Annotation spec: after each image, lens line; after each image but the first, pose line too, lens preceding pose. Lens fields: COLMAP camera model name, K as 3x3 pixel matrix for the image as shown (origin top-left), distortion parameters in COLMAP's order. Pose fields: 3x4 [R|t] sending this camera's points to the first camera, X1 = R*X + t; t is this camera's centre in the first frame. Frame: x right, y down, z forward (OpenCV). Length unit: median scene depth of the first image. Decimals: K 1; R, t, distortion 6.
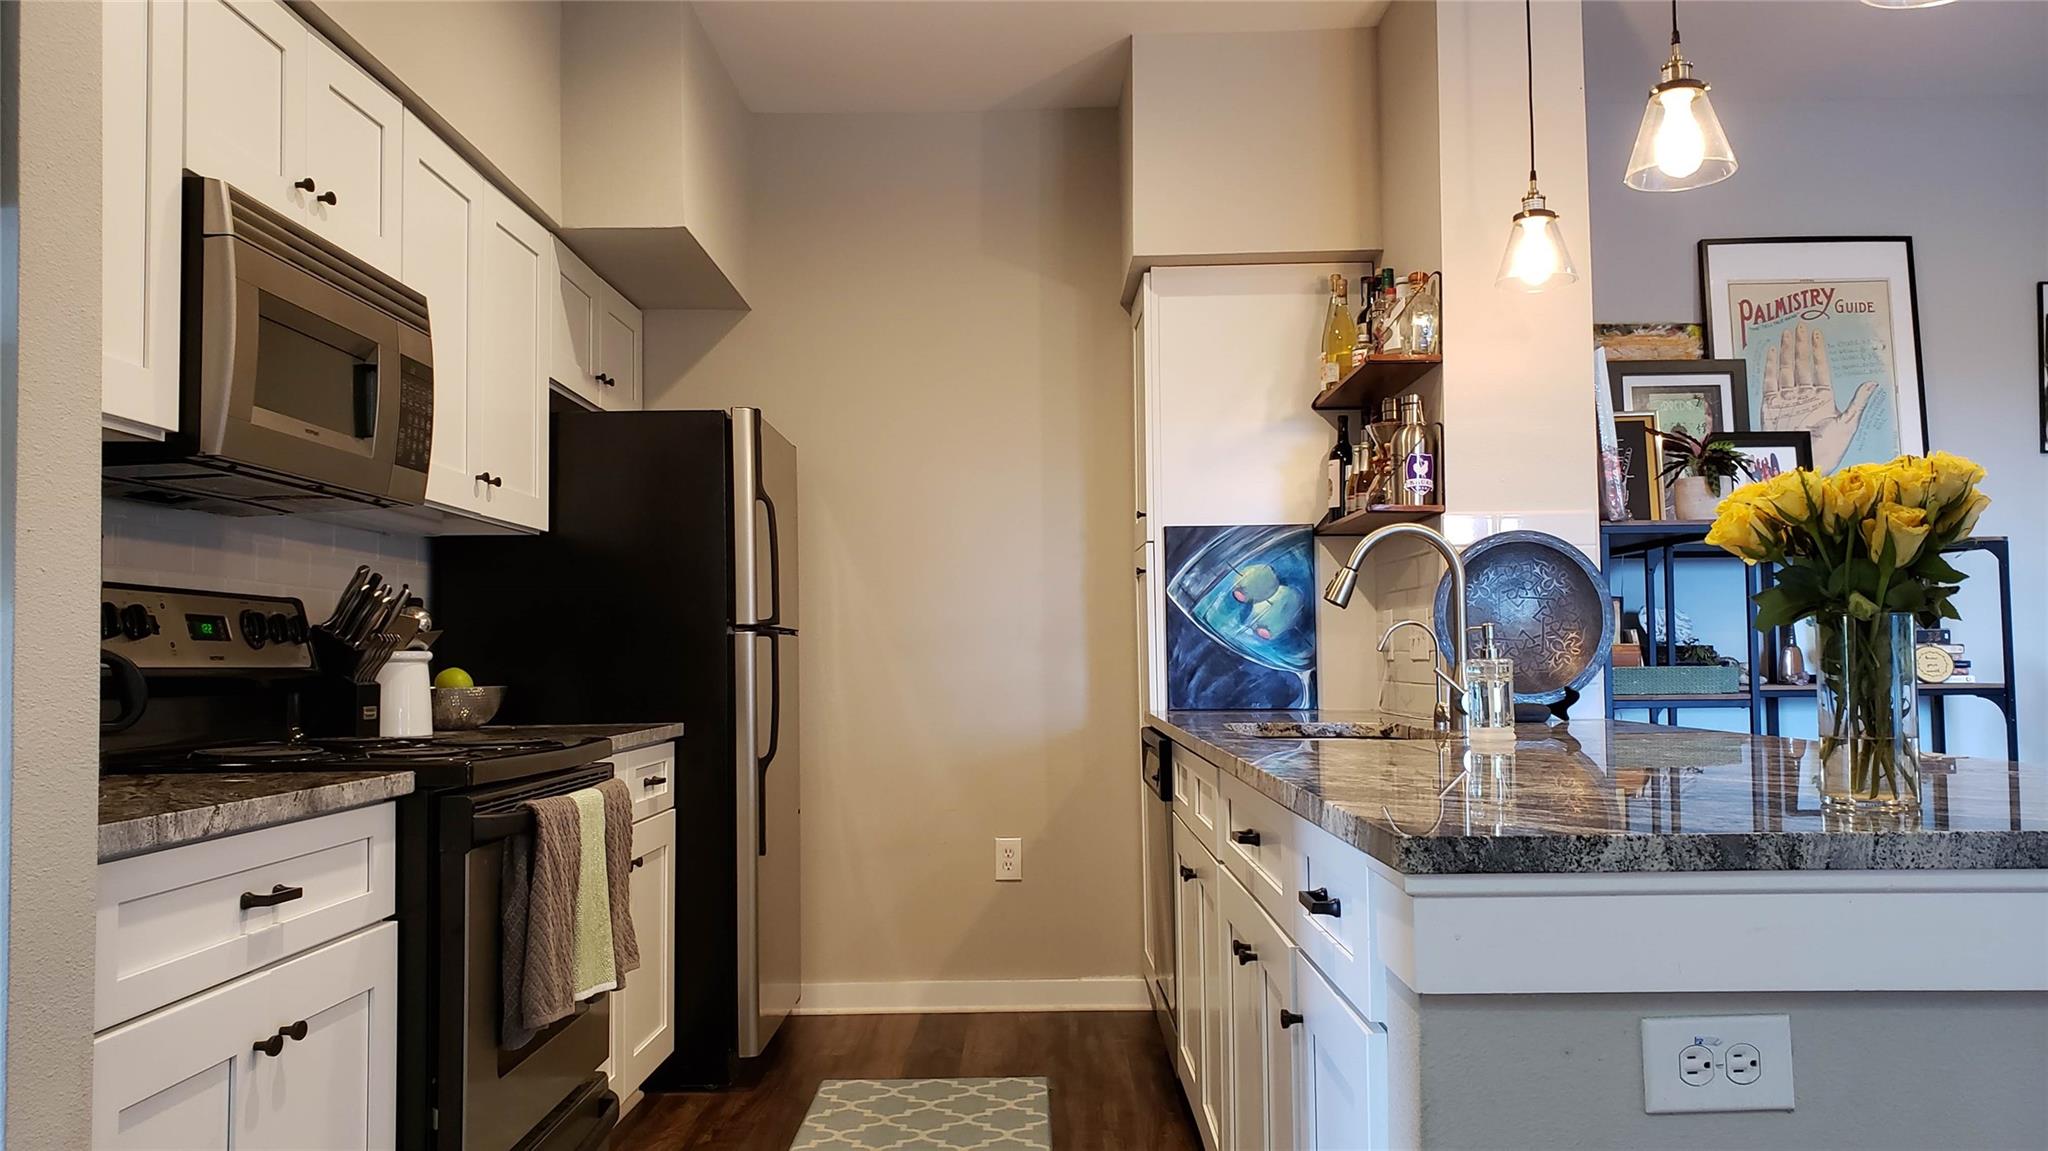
lens RADIAL K [[1535.7, 0, 1024.0], [0, 1535.7, 575.5], [0, 0, 1]] dist [-0.005044, -0.006388]
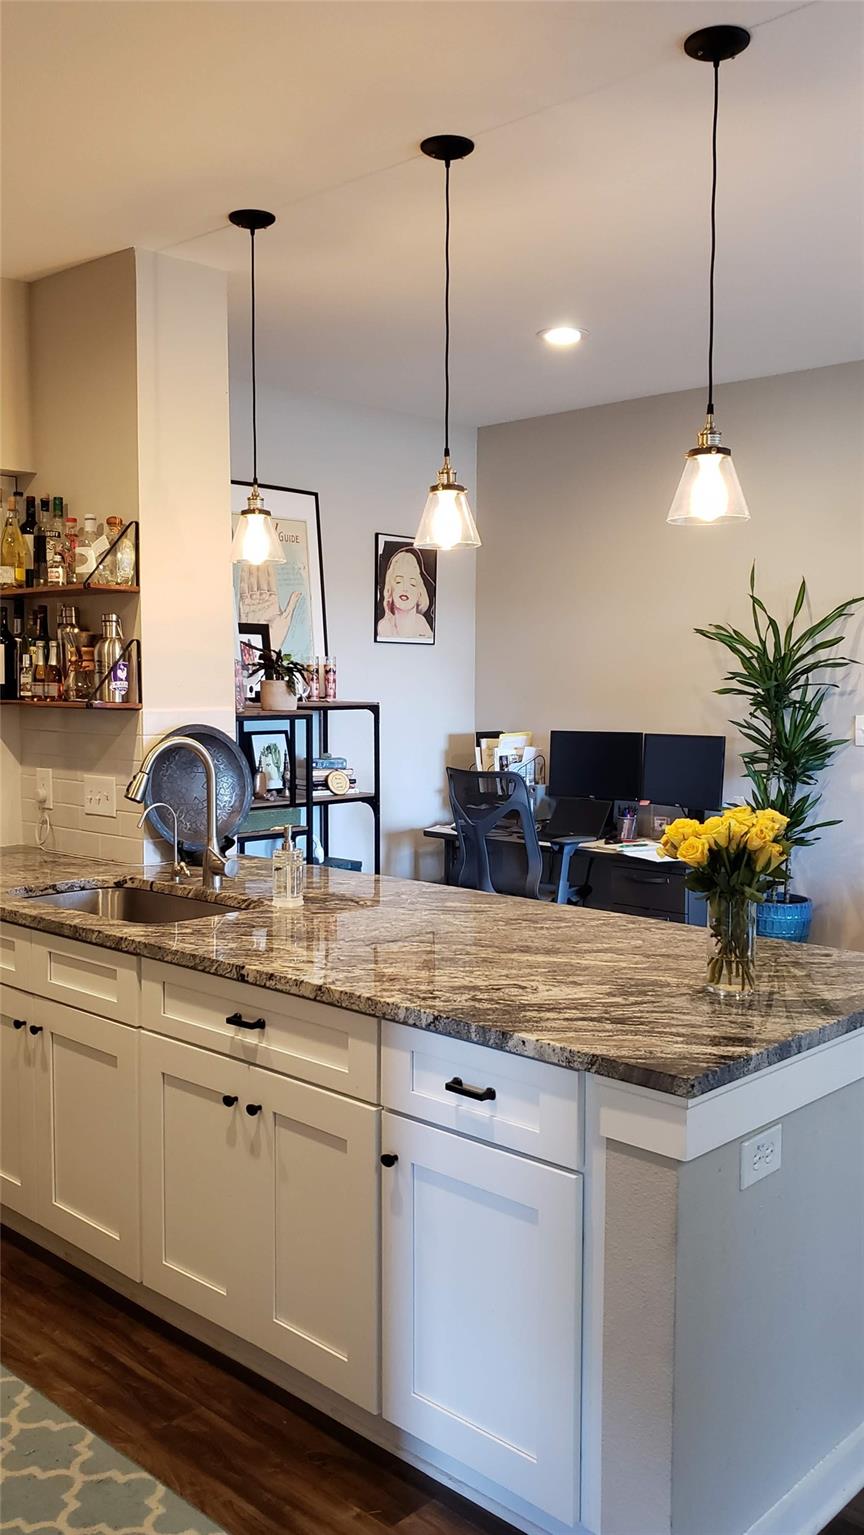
lens RADIAL K [[1228.7, 0, 432.0], [0, 1228.7, 767.5], [0, 0, 1]] dist [0.078559, -0.002137]
pose [[0.694616, -0.036450, 0.718456, -0.312149], [-0.042389, 0.994906, 0.091458, -0.097520], [-0.718130, -0.093983, 0.689533, 0.084579]]
